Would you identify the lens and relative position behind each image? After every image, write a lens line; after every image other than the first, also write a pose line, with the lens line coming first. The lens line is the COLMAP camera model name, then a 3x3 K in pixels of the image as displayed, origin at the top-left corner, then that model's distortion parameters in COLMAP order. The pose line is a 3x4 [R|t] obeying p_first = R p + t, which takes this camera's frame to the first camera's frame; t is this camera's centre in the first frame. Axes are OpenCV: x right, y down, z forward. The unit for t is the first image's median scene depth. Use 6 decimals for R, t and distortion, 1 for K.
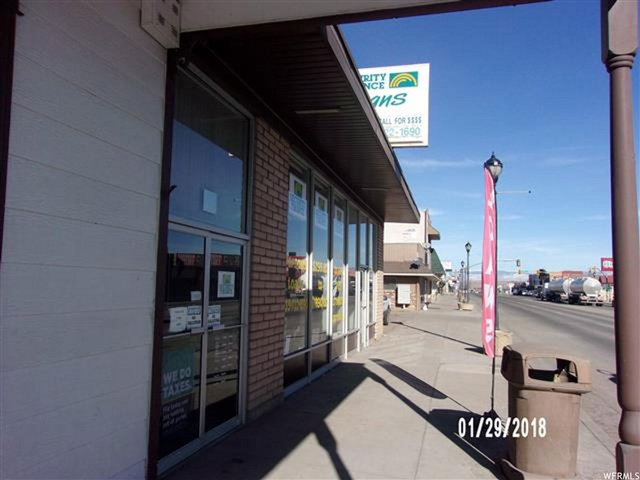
lens RADIAL K [[514.4, 0, 320.0], [0, 514.4, 240.0], [0, 0, 1]] dist [0.003905, 0.018335]
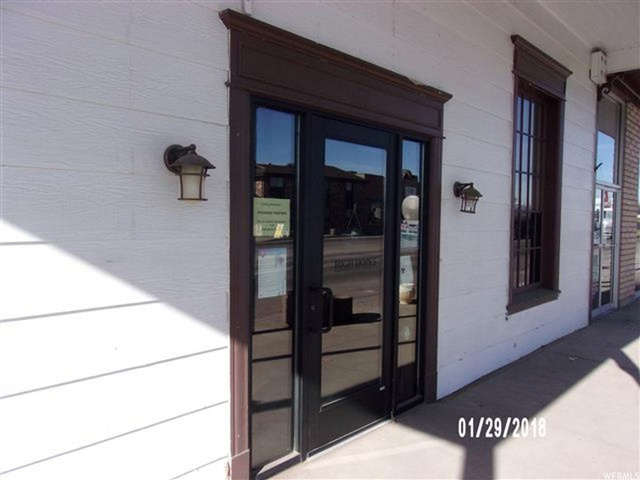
lens RADIAL K [[567.3, 0, 320.0], [0, 567.3, 240.0], [0, 0, 1]] dist [0.007499, 0.012600]
pose [[0.910655, 0.016412, -0.412842, -0.068786], [0.034223, 0.992781, 0.114955, -0.019864], [0.411748, -0.118813, 0.903519, -0.239474]]
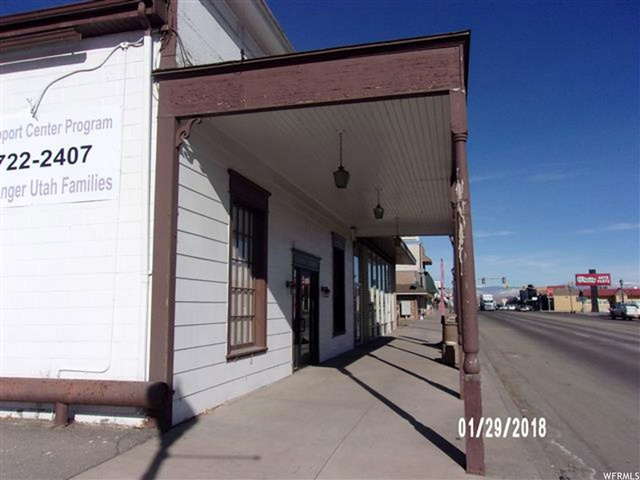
lens RADIAL K [[514.4, 0, 320.0], [0, 514.4, 240.0], [0, 0, 1]] dist [0.003905, 0.018335]
pose [[0.999635, -0.025634, 0.008498, -0.117148], [0.025950, 0.998886, -0.039425, -0.044702], [-0.007478, 0.039631, 0.999186, -0.605164]]
